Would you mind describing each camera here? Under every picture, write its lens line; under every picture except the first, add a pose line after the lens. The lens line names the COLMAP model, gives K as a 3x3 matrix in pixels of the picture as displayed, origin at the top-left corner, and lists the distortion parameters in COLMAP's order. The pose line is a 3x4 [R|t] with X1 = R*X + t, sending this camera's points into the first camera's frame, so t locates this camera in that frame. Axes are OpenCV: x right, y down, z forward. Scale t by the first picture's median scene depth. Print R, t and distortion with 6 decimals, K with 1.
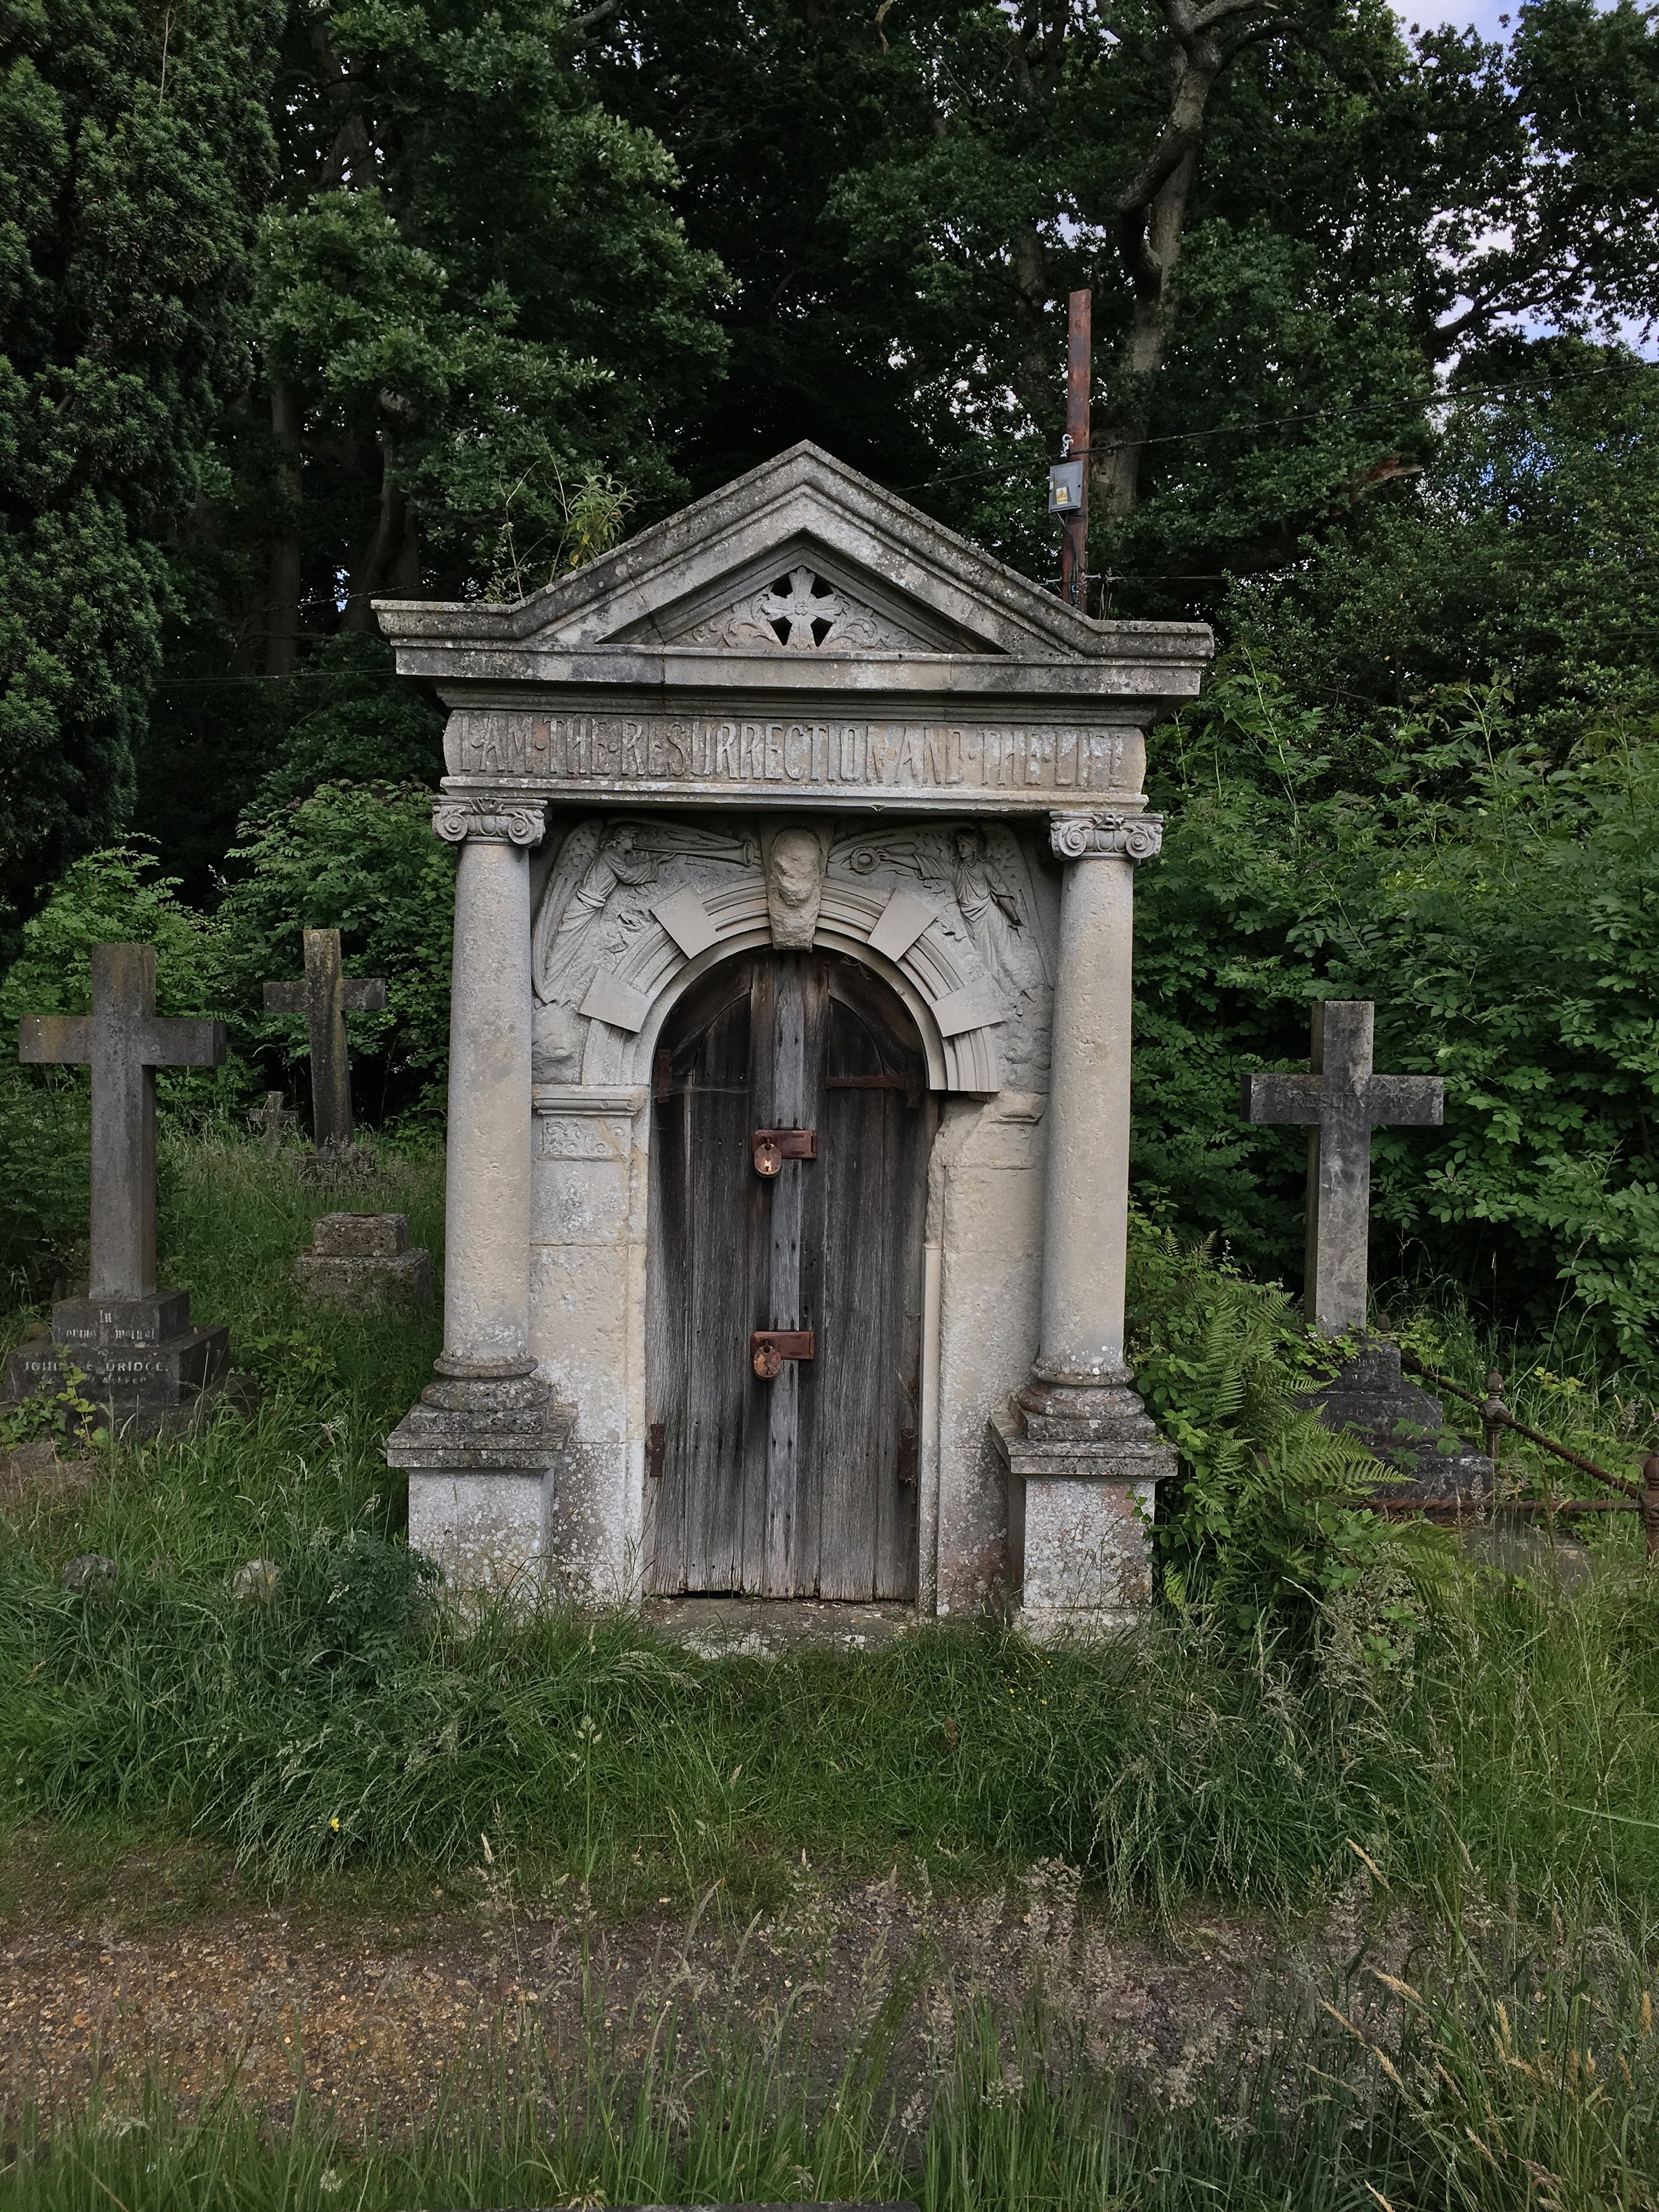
lens RADIAL K [[1887.2, 0, 829.5], [0, 1887.2, 1106.0], [0, 0, 1]] dist [0.060977, -0.003671]
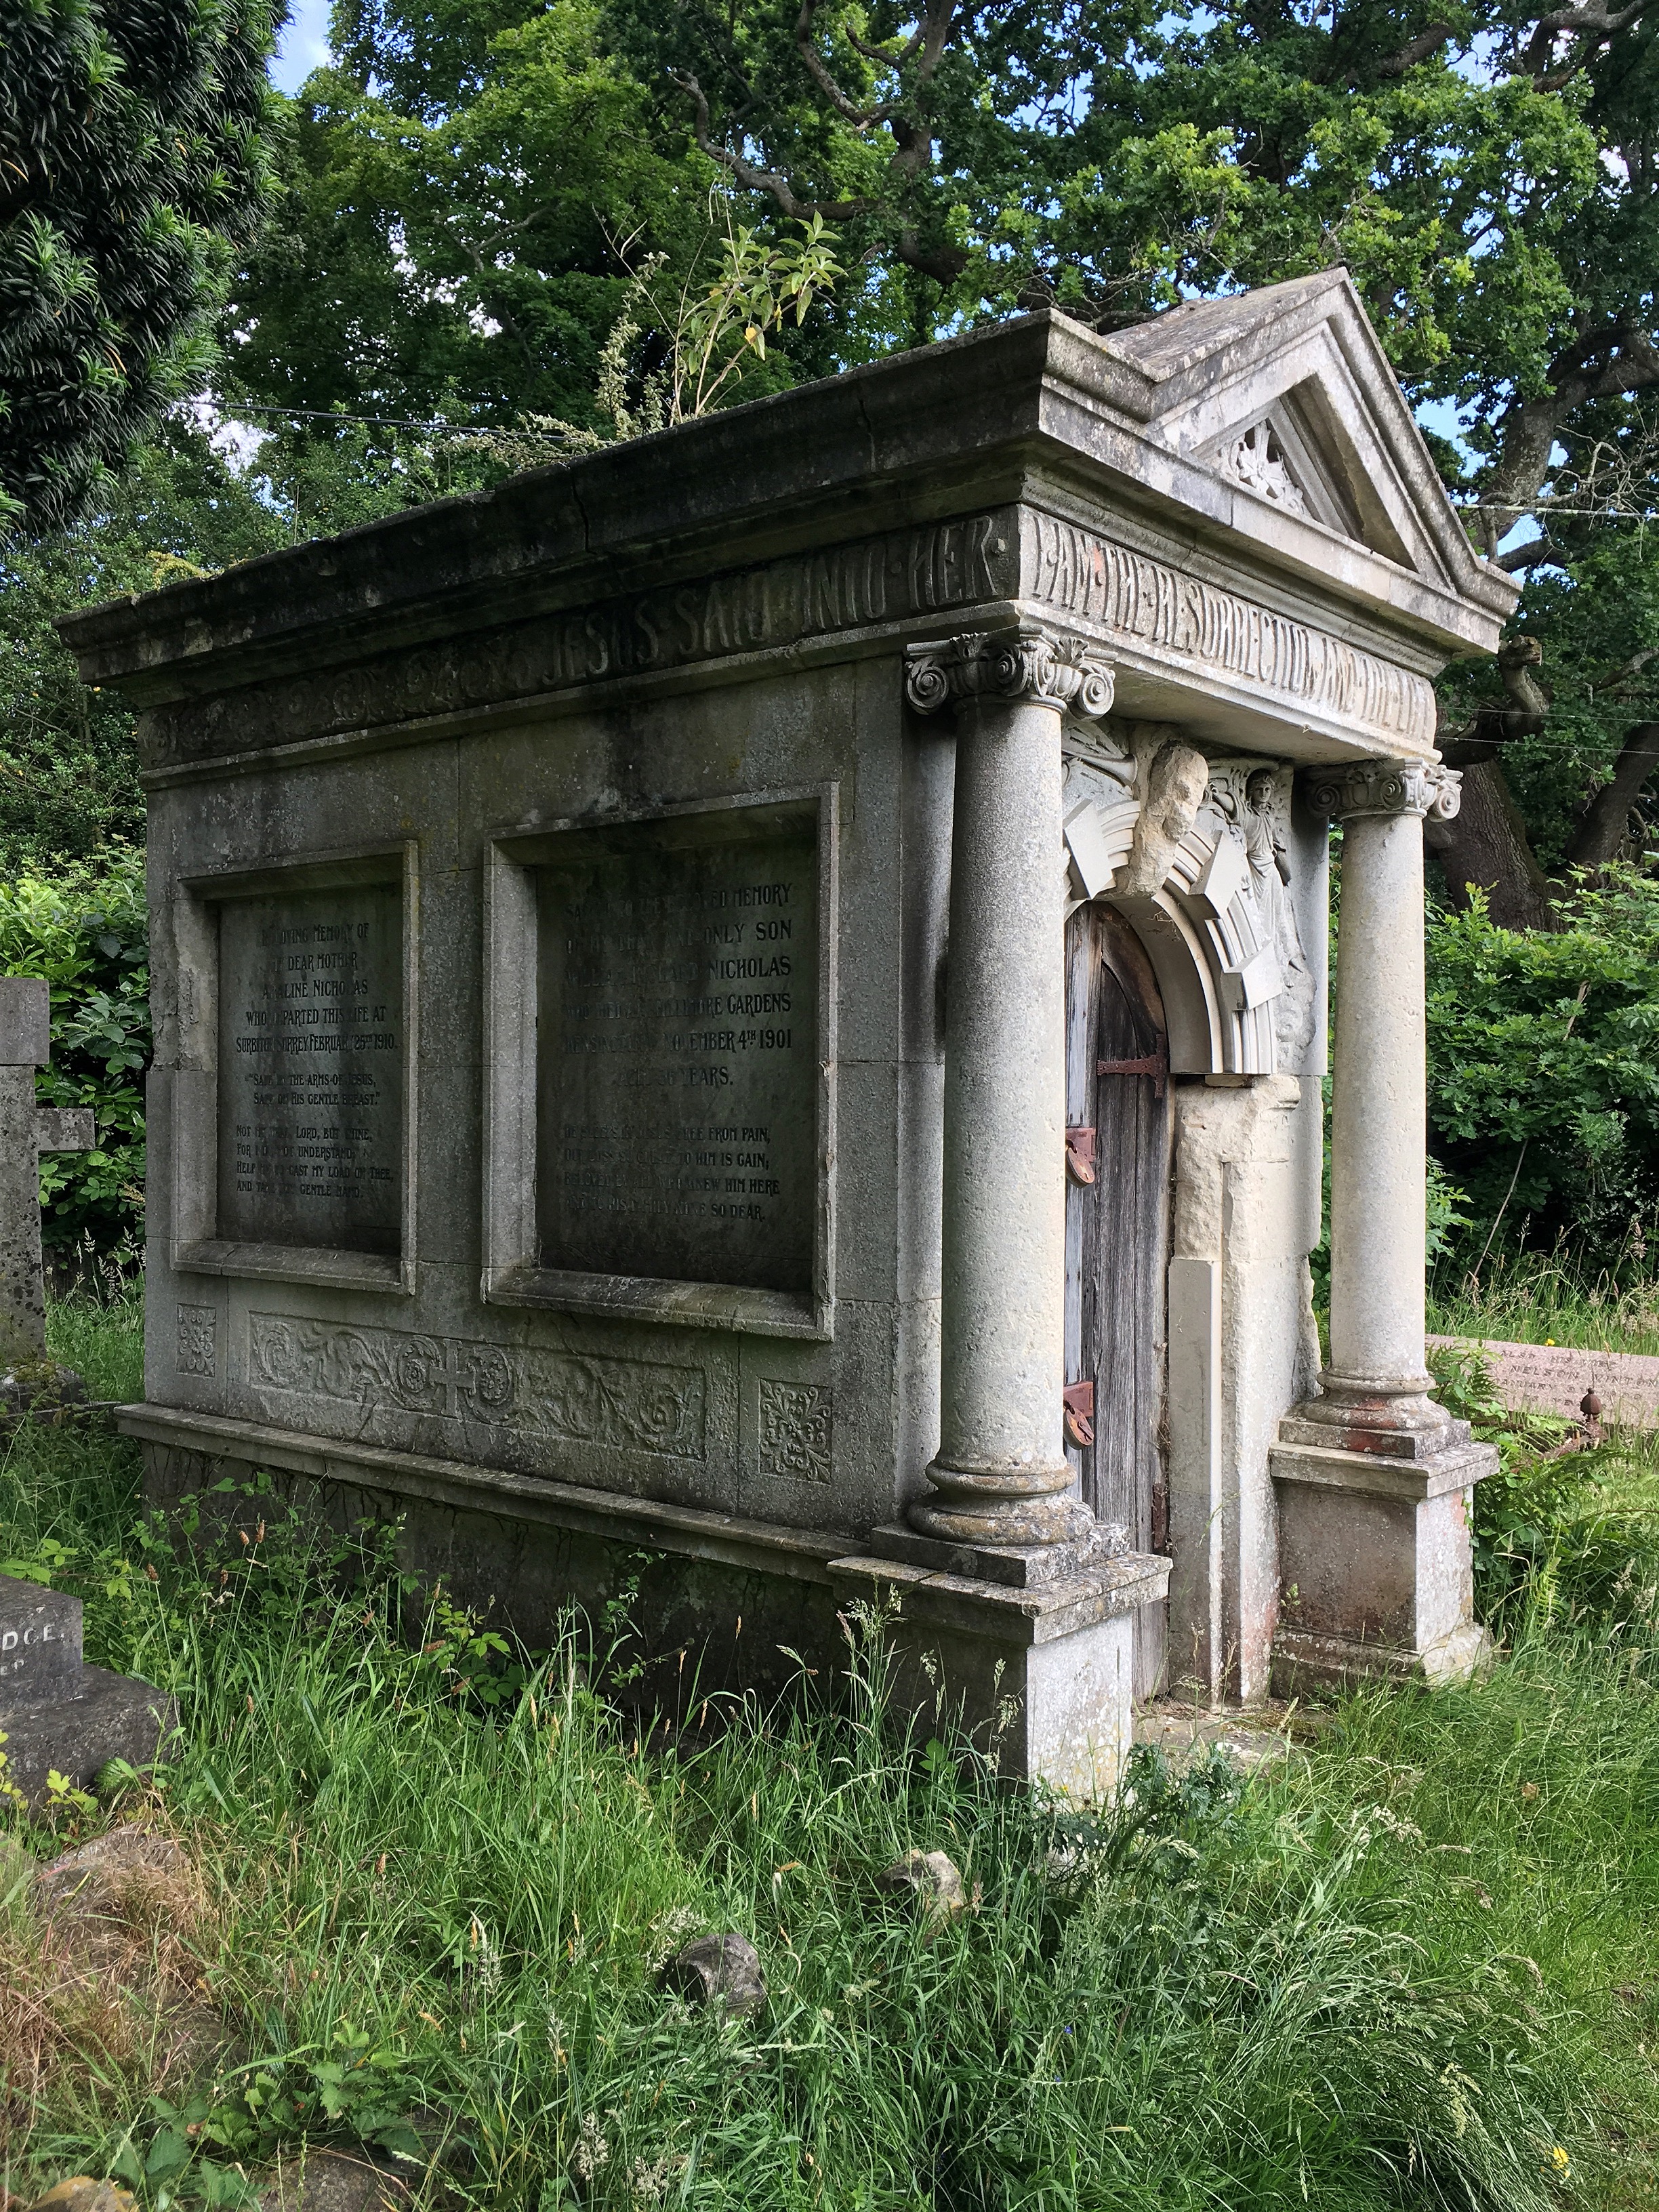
lens RADIAL K [[1887.2, 0, 829.5], [0, 1887.2, 1106.0], [0, 0, 1]] dist [0.060977, -0.003671]
pose [[0.658566, -0.019335, 0.752275, -0.777018], [0.061707, 0.997691, -0.028378, 0.021716], [-0.749989, 0.065109, 0.658238, 0.632616]]
